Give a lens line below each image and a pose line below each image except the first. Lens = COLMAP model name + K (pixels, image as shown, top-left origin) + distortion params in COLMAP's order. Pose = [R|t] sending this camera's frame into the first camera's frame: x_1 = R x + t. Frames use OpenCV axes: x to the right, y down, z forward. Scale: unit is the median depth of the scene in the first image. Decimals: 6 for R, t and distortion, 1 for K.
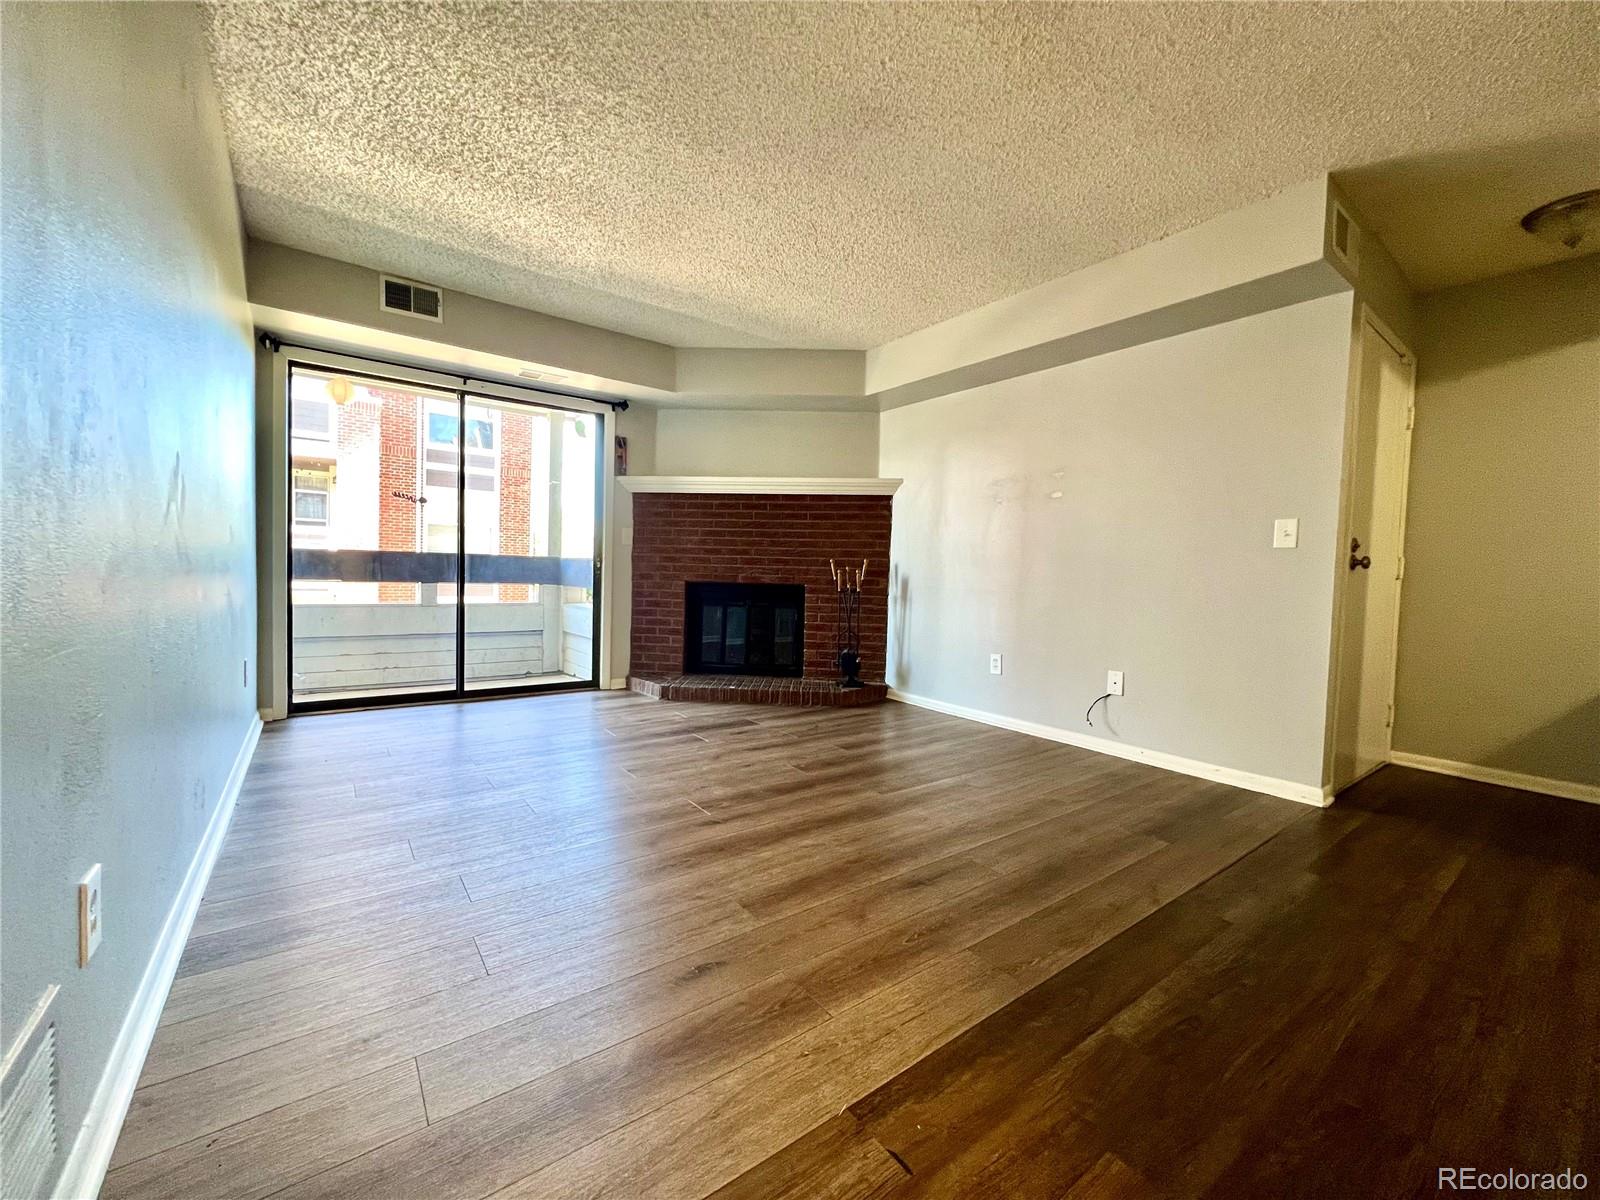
lens RADIAL K [[665.4, 0, 824.0], [0, 665.4, 595.7], [0, 0, 1]] dist [-0.000090, 0.000041]
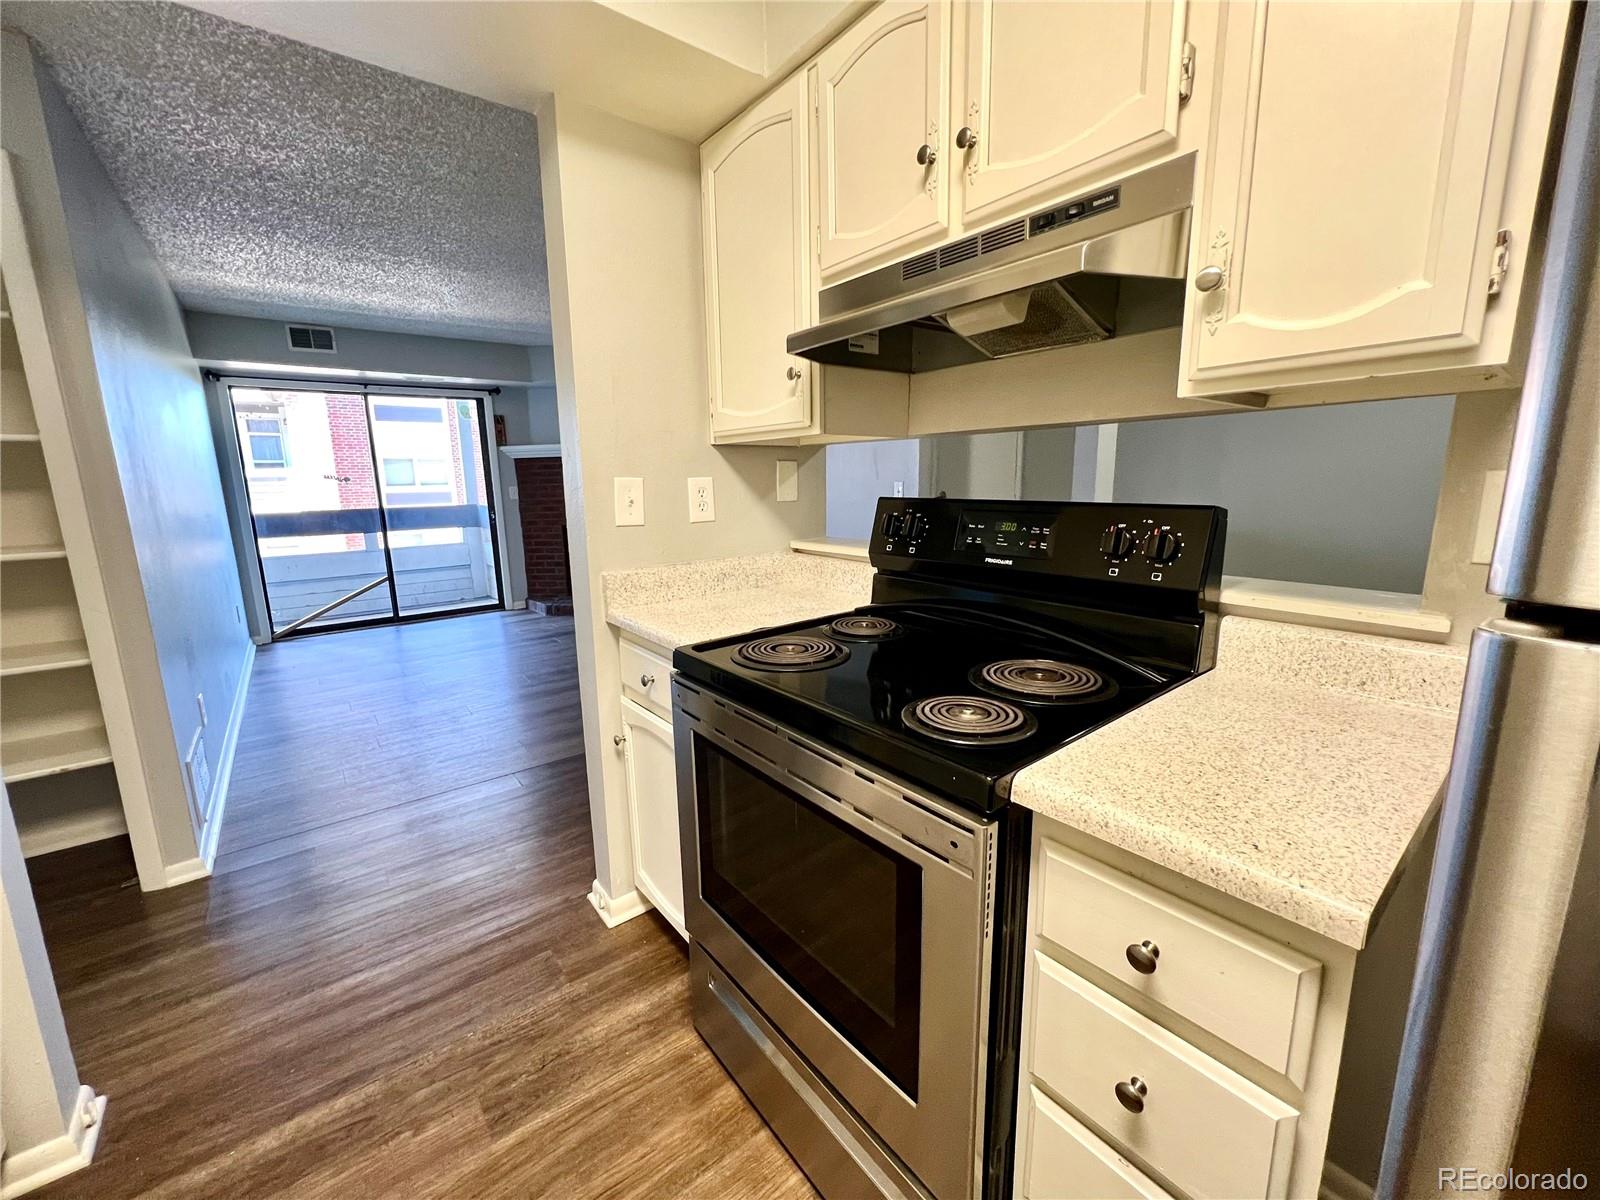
lens RADIAL K [[638.9, 0, 802.2], [0, 638.9, 597.7], [0, 0, 1]] dist [-0.000987, -0.000291]
pose [[0.998420, -0.053292, 0.017806, 0.269159], [0.050127, 0.987979, 0.146238, -0.047241], [-0.025385, -0.145114, 0.989089, -0.321640]]
